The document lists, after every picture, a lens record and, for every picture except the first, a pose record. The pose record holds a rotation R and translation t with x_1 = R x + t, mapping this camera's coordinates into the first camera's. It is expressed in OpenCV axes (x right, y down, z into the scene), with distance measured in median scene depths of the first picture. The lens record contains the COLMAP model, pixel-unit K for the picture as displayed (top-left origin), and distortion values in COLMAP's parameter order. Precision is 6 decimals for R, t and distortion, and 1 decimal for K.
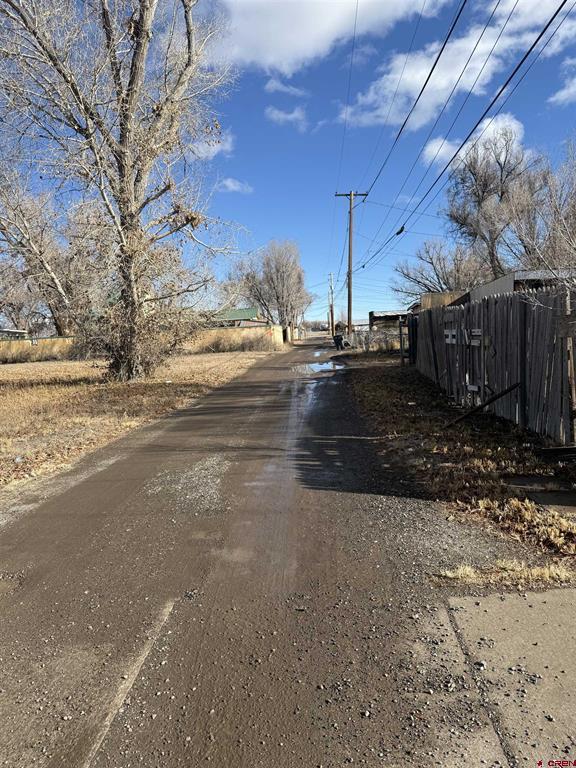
lens RADIAL K [[532.0, 0, 290.3], [0, 532.0, 389.8], [0, 0, 1]] dist [-0.001913, -0.004371]
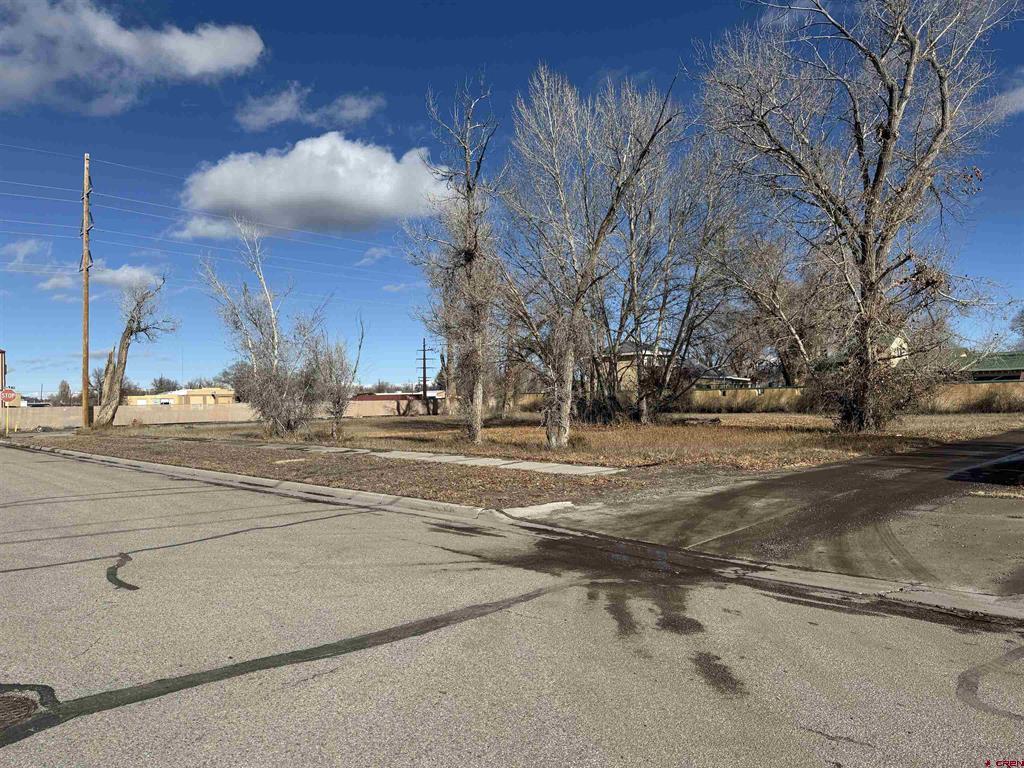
lens RADIAL K [[709.4, 0, 512.9], [0, 709.4, 394.2], [0, 0, 1]] dist [-0.001913, -0.004371]
pose [[0.720690, 0.033033, -0.692471, 0.186781], [-0.092420, 0.994526, -0.048744, 0.042615], [0.687070, 0.099127, 0.719798, -0.537072]]
